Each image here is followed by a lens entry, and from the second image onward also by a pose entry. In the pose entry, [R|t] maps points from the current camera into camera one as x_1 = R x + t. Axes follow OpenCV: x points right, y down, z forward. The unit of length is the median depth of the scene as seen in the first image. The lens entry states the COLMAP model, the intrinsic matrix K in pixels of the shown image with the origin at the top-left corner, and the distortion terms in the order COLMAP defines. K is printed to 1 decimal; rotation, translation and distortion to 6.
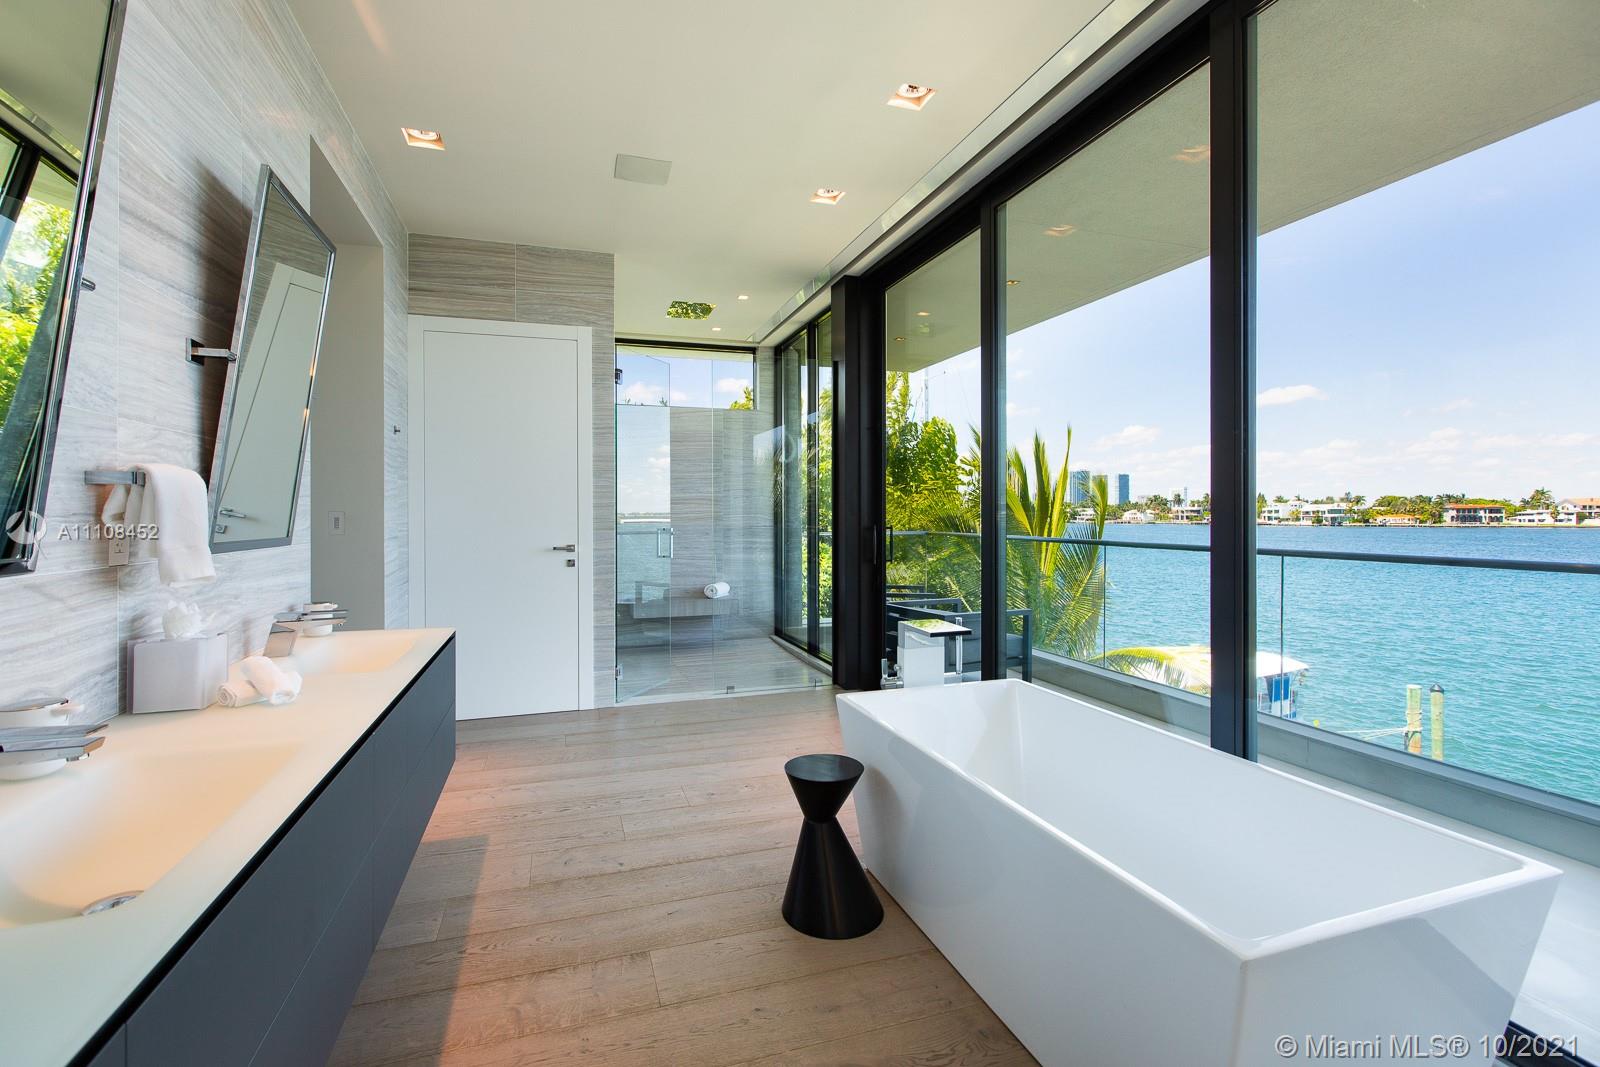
lens RADIAL K [[719.7, 0, 814.1], [0, 719.7, 526.2], [0, 0, 1]] dist [0.008638, -0.001554]
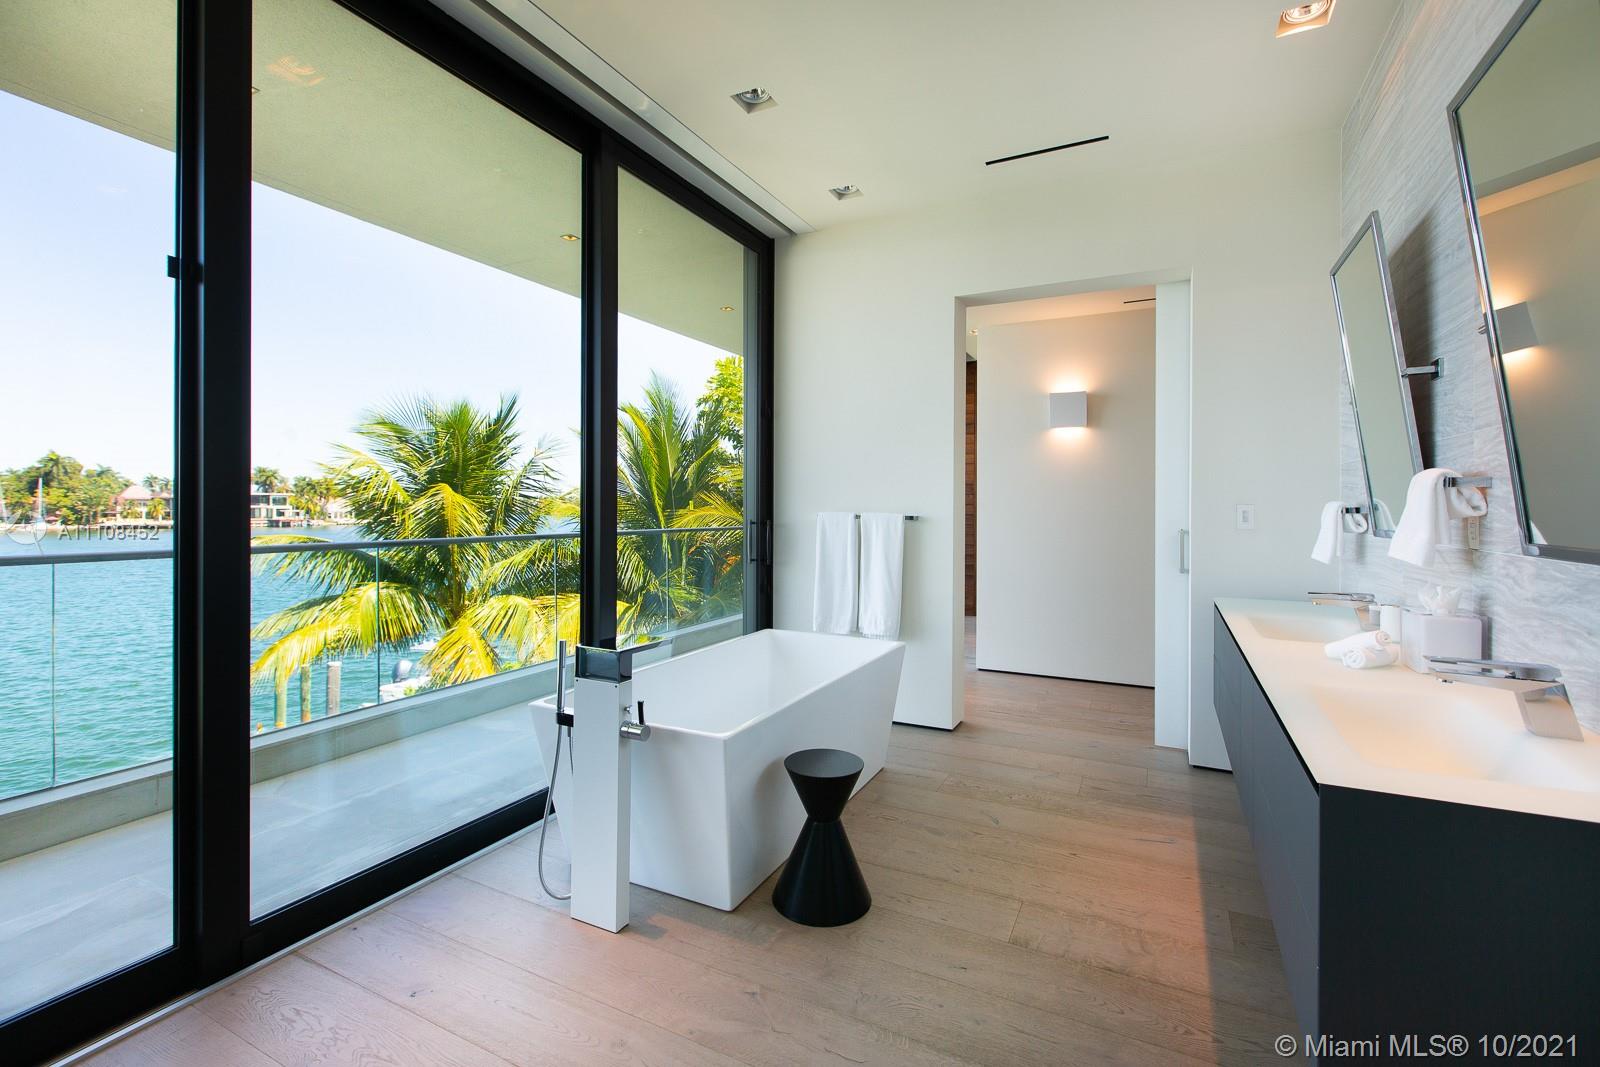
lens RADIAL K [[719.7, 0, 810.3], [0, 719.7, 520.9], [0, 0, 1]] dist [0.008638, -0.001554]
pose [[-0.699729, -0.006897, 0.714375, -0.759905], [0.017240, 0.999499, 0.026537, -0.016851], [-0.714201, 0.030885, -0.699259, 1.916068]]
